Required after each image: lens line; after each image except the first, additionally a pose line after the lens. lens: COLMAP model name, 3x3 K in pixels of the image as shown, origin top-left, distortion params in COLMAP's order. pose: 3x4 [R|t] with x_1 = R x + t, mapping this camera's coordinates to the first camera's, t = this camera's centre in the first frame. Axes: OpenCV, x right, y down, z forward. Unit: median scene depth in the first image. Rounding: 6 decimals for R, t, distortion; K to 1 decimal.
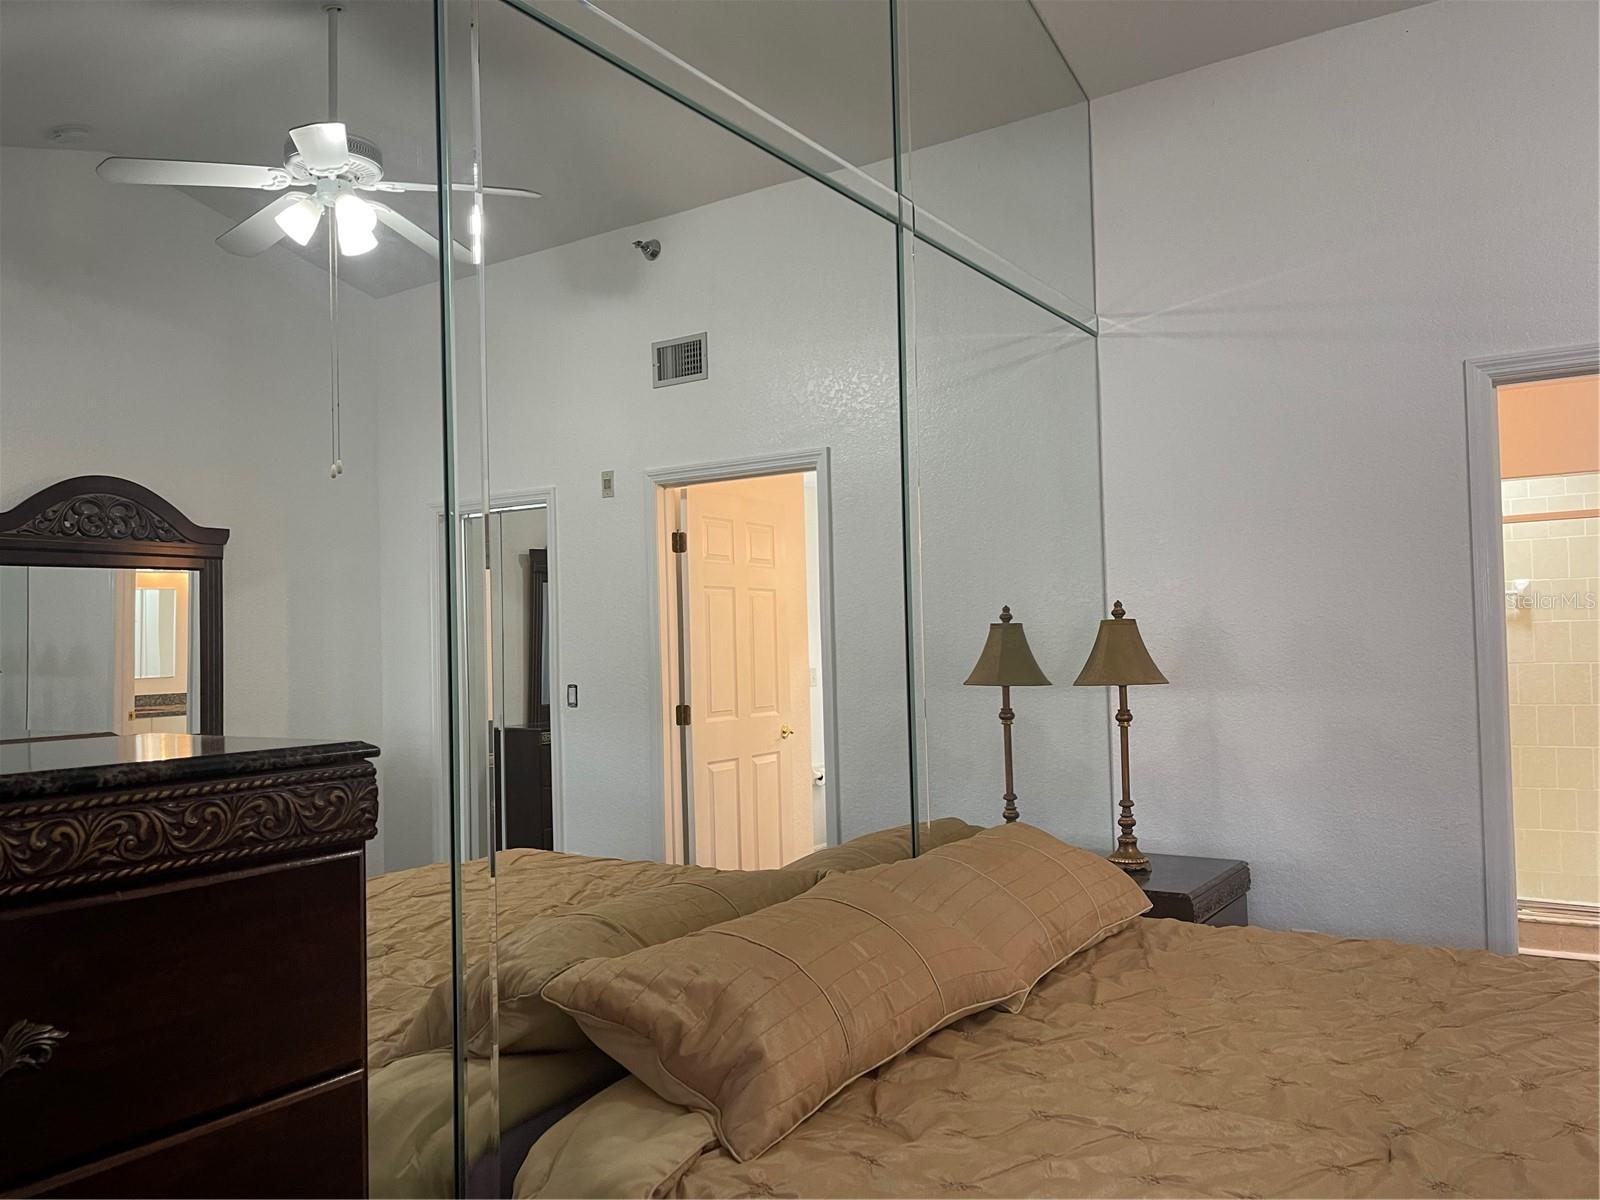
lens RADIAL K [[1207.1, 0, 793.4], [0, 1207.1, 603.1], [0, 0, 1]] dist [0.057642, -0.077132]
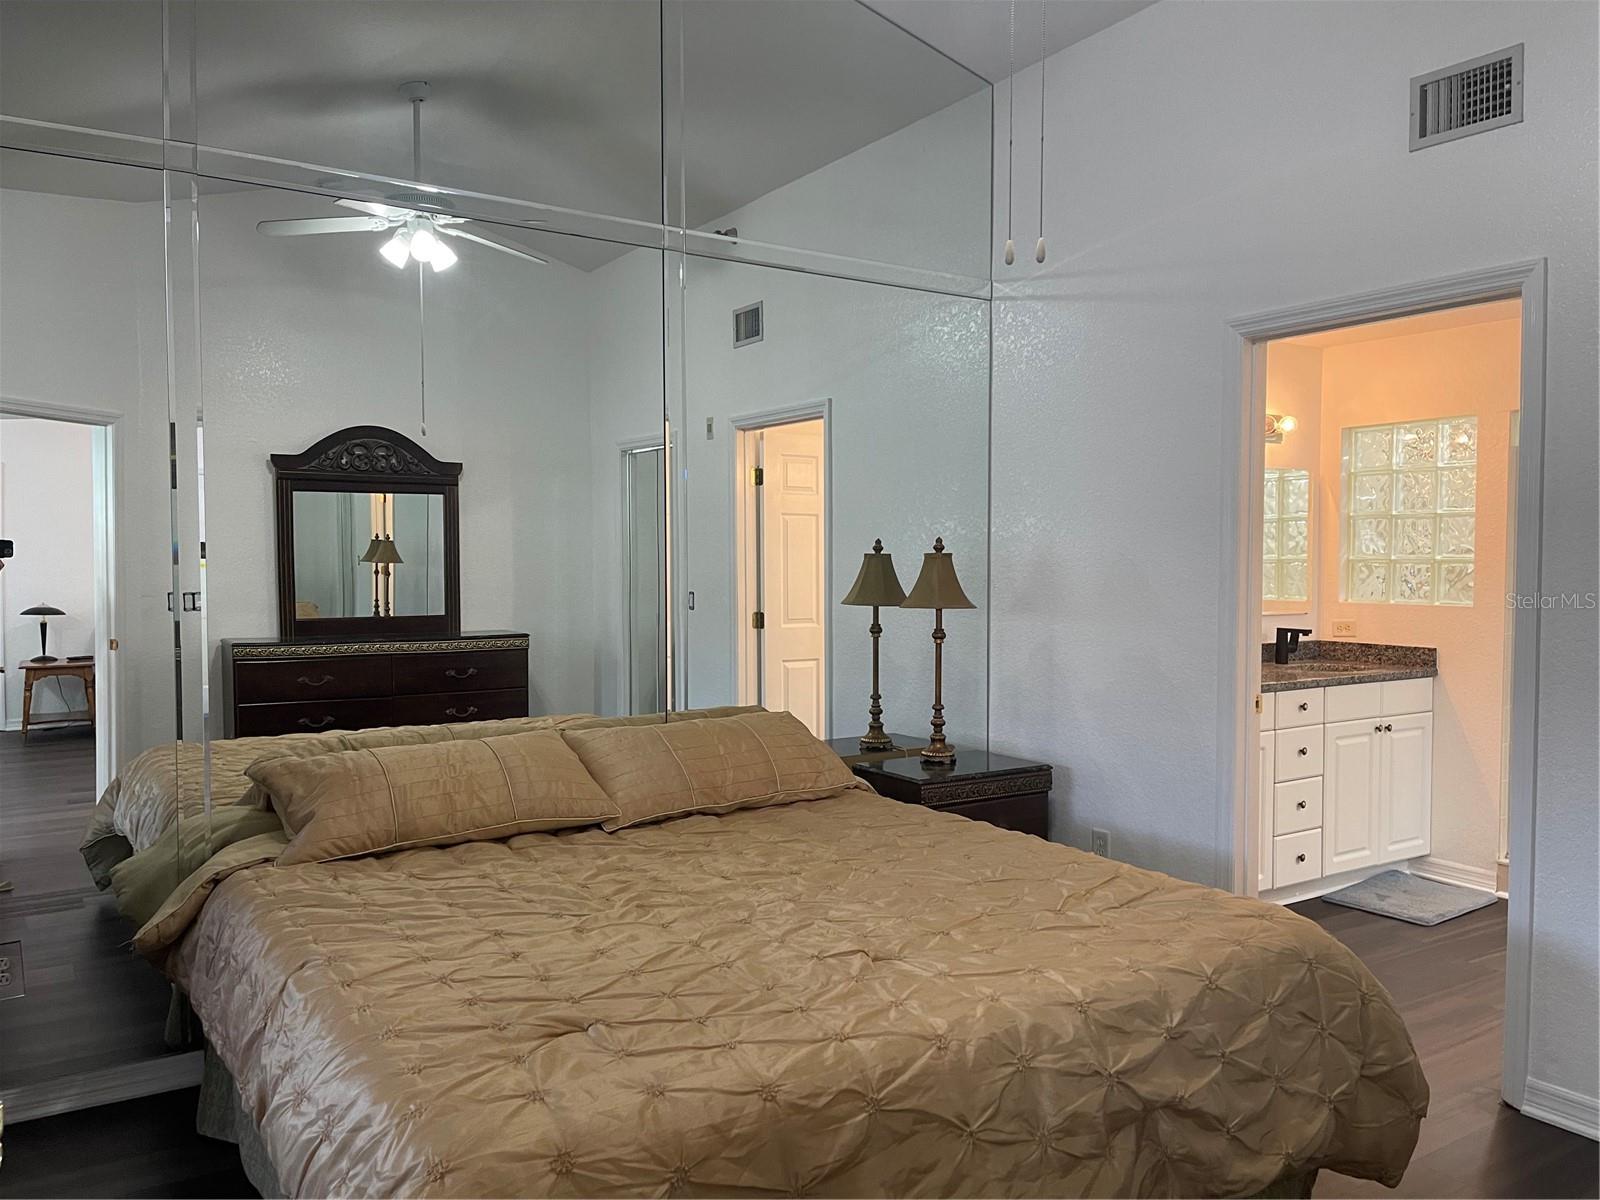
lens RADIAL K [[1207.1, 0, 793.4], [0, 1207.1, 603.1], [0, 0, 1]] dist [0.057642, -0.077132]
pose [[0.923142, 0.046763, -0.381605, 0.429621], [-0.018853, 0.996887, 0.076553, -0.018762], [0.383997, -0.063474, 0.921150, -0.107346]]
